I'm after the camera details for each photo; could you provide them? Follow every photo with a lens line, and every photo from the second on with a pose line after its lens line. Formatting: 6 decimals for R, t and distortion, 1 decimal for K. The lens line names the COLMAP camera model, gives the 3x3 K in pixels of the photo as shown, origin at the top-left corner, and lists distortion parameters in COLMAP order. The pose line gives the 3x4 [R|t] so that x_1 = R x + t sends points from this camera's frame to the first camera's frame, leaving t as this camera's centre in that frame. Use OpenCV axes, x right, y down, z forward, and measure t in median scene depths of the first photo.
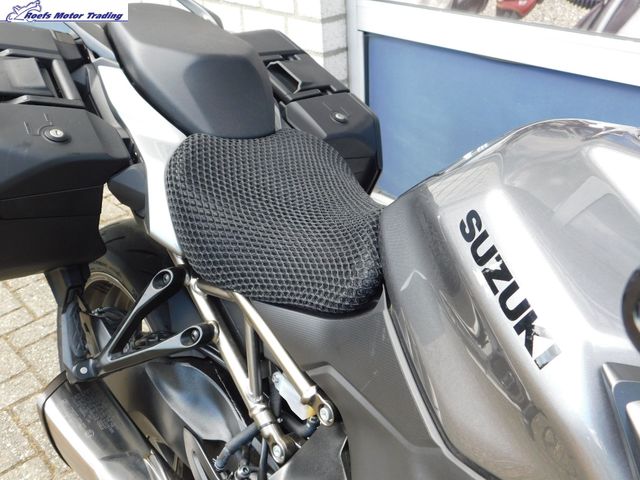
lens RADIAL K [[678.4, 0, 319.7], [0, 678.4, 236.9], [0, 0, 1]] dist [-0.003393, 0.015188]
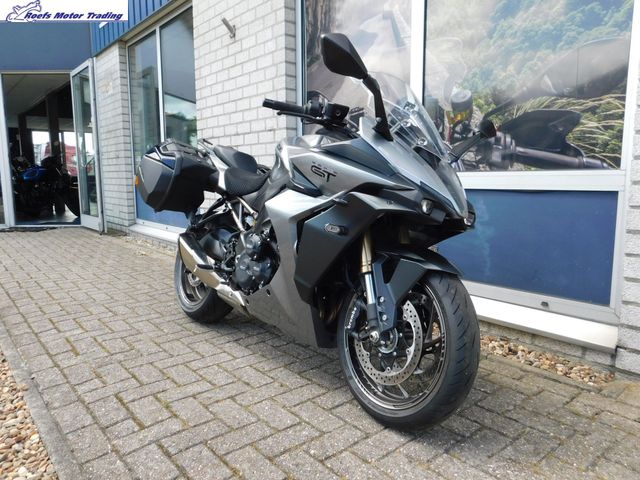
lens RADIAL K [[469.5, 0, 320.0], [0, 469.5, 240.0], [0, 0, 1]] dist [-0.006351, 0.001953]
pose [[0.998196, 0.054018, -0.026207, 0.388726], [-0.059895, 0.926259, -0.372098, 1.173078], [0.004174, 0.372997, 0.927823, -1.273349]]
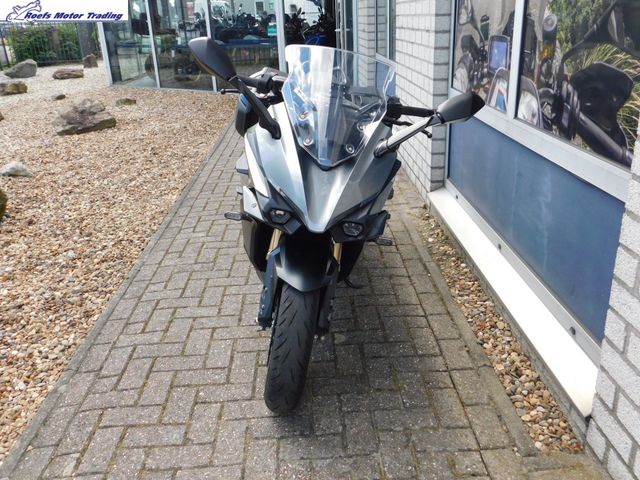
lens RADIAL K [[557.7, 0, 320.0], [0, 557.7, 240.0], [0, 0, 1]] dist [-0.008178, -0.001742]
pose [[0.767218, 0.260143, -0.586260, 1.860259], [-0.318463, 0.947927, 0.003866, 0.508062], [0.556738, 0.183736, 0.810113, -1.264157]]
